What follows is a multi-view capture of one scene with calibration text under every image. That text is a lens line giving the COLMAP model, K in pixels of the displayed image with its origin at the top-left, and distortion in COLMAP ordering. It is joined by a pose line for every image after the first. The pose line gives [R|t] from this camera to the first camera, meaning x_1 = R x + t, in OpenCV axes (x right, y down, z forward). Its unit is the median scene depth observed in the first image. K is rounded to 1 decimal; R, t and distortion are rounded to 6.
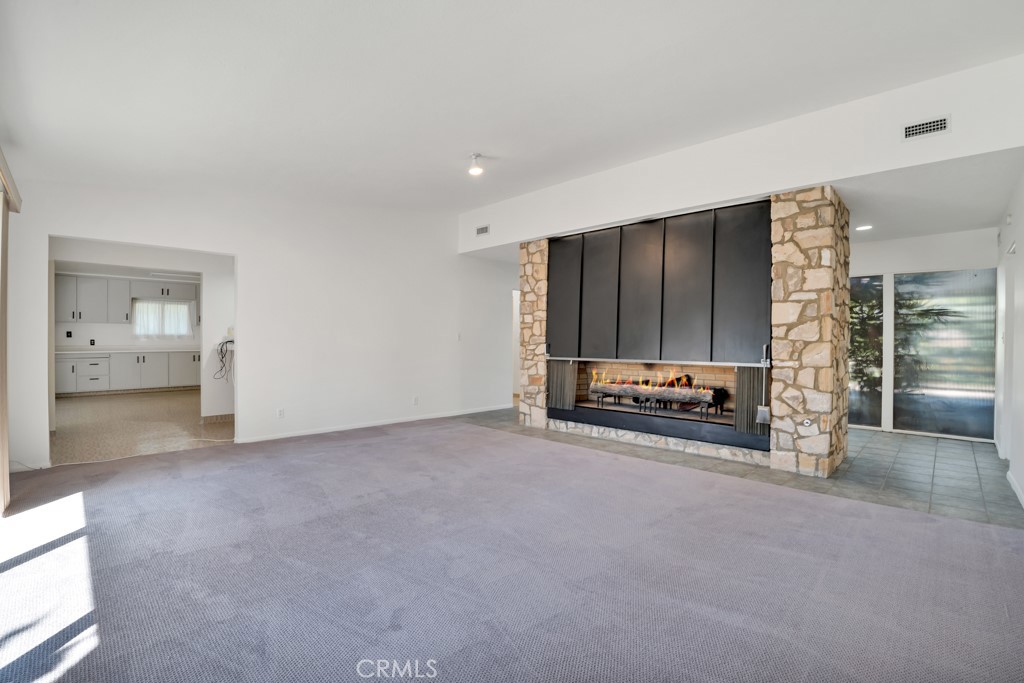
lens RADIAL K [[456.2, 0, 518.4], [0, 456.2, 339.9], [0, 0, 1]] dist [-0.050050, 0.009459]
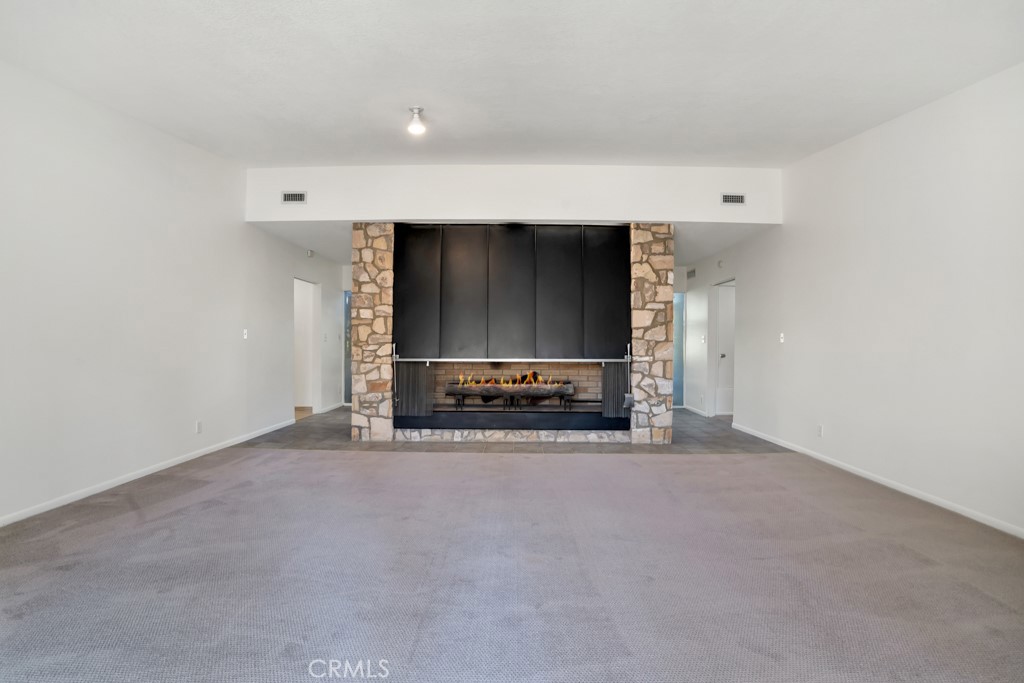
lens RADIAL K [[456.2, 0, 516.1], [0, 456.2, 341.2], [0, 0, 1]] dist [-0.050050, 0.009459]
pose [[0.731754, 0.002498, 0.681565, -0.467635], [-0.003121, 0.999995, -0.000314, 0.004683], [-0.681562, -0.001898, 0.731758, 0.266160]]
